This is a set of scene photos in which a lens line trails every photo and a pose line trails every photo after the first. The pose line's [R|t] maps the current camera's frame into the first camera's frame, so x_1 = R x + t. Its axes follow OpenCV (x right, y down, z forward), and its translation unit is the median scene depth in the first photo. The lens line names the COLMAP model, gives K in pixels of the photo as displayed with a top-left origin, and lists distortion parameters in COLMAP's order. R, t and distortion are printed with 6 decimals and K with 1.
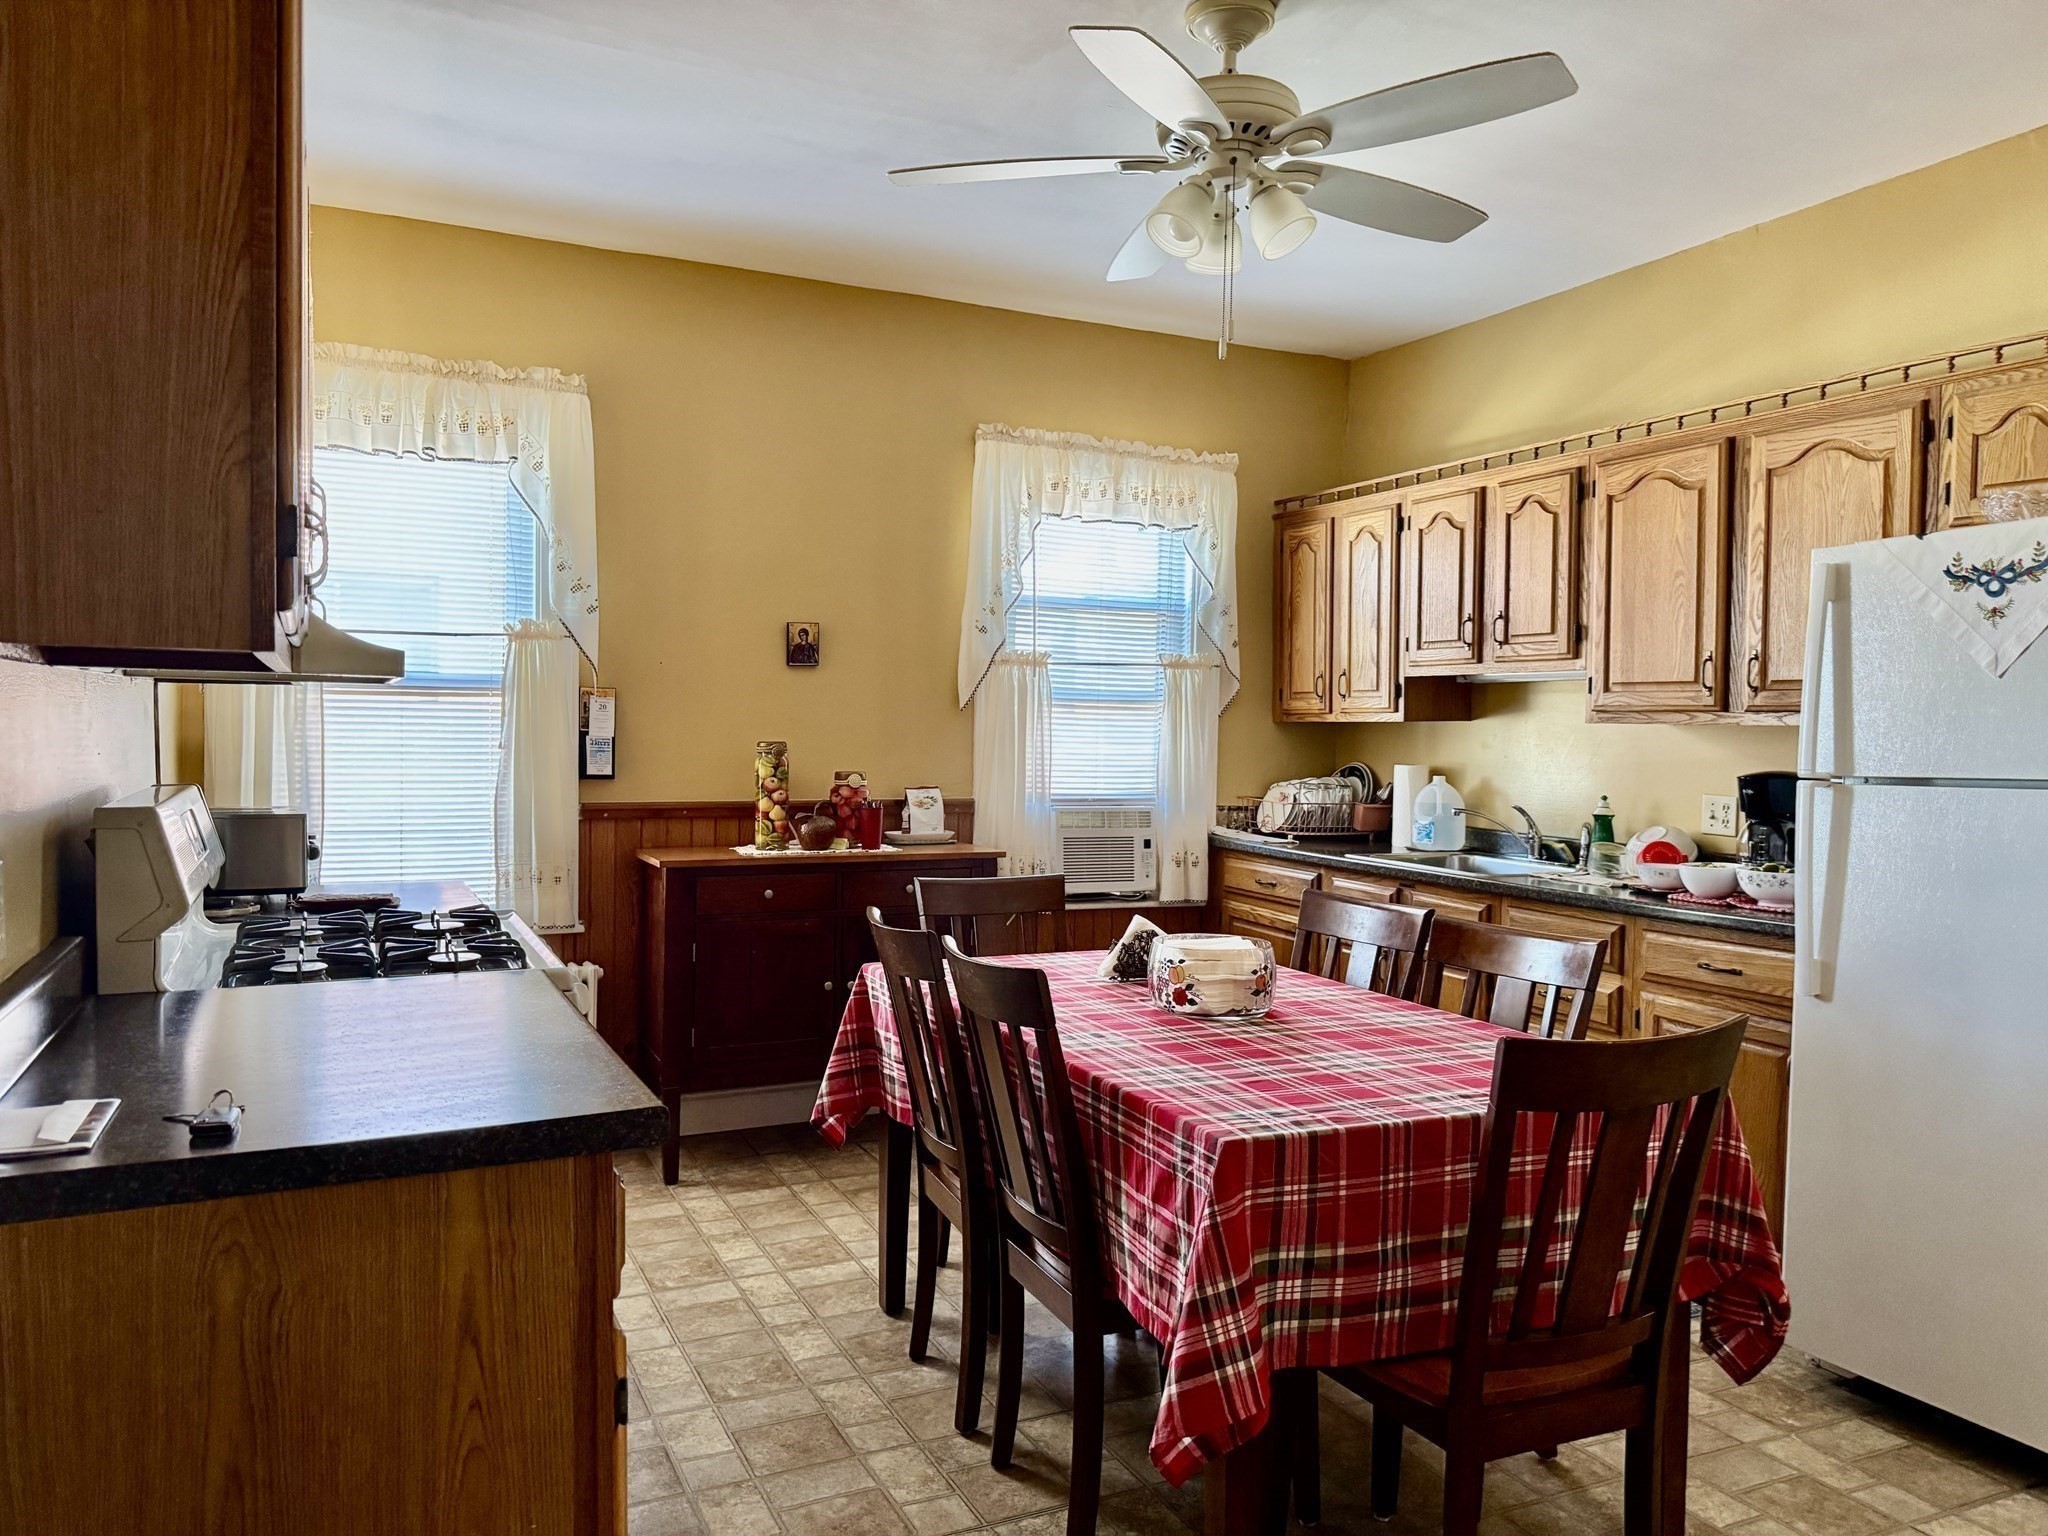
lens RADIAL K [[1491.8, 0, 1043.4], [0, 1491.8, 765.1], [0, 0, 1]] dist [0.053550, -0.005045]
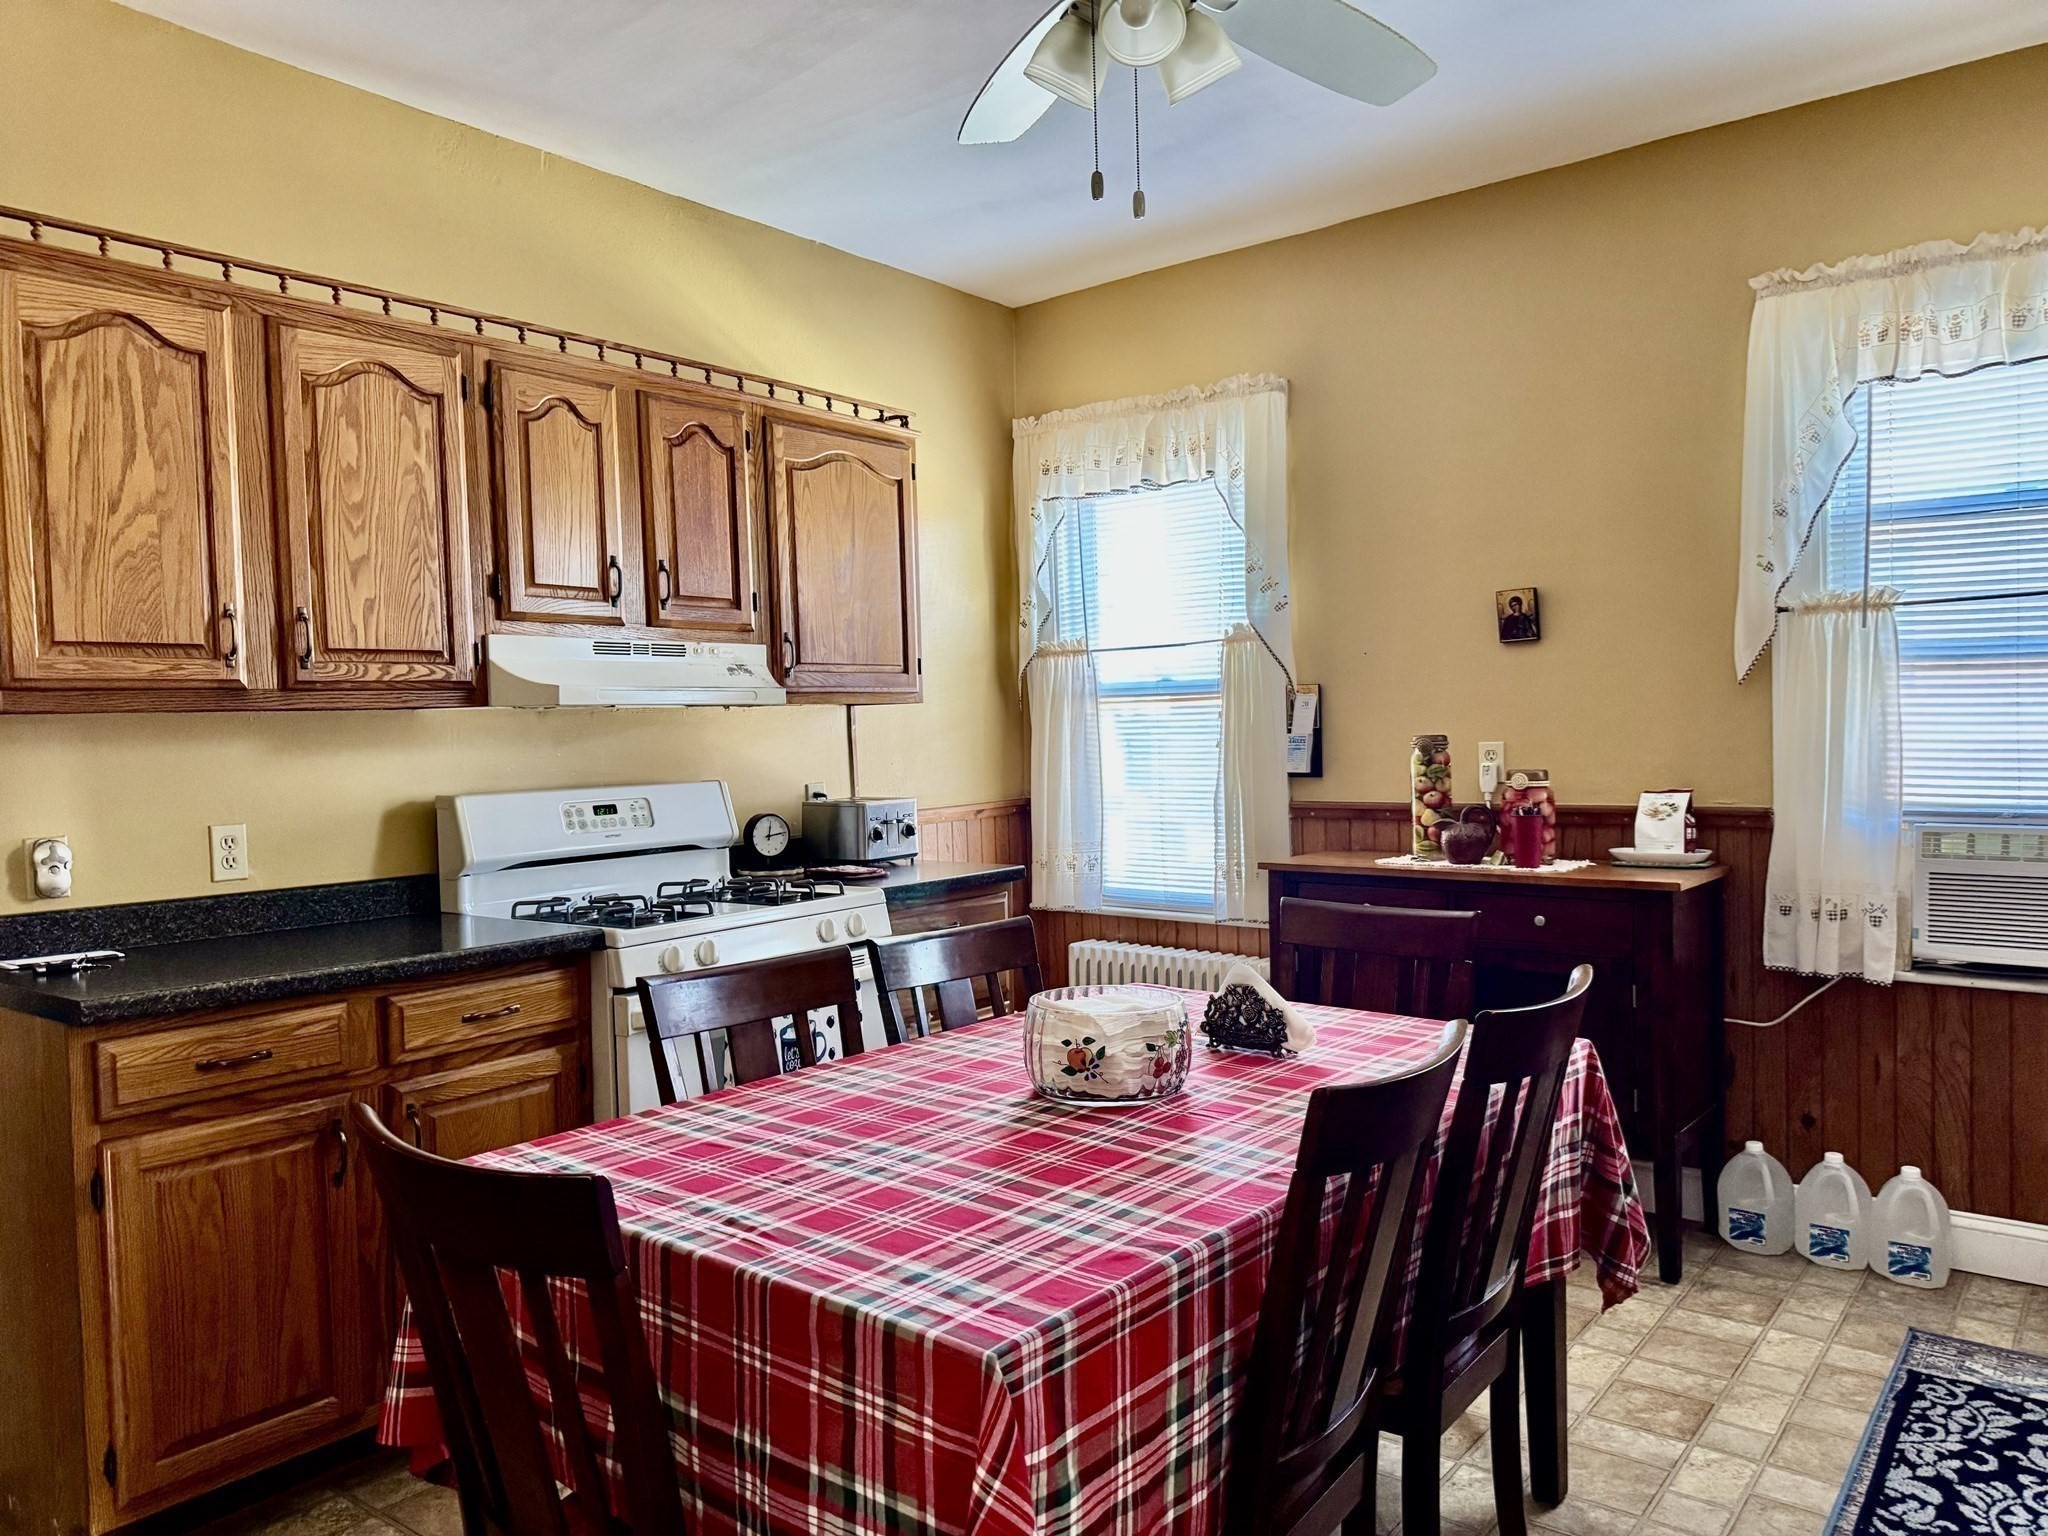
lens RADIAL K [[1432.9, 0, 1036.0], [0, 1432.9, 763.7], [0, 0, 1]] dist [0.052536, -0.065810]
pose [[0.399336, -0.000197, -0.916805, 0.496581], [0.008586, 0.999957, 0.003525, -0.004312], [0.916764, -0.009279, 0.399321, 0.457477]]
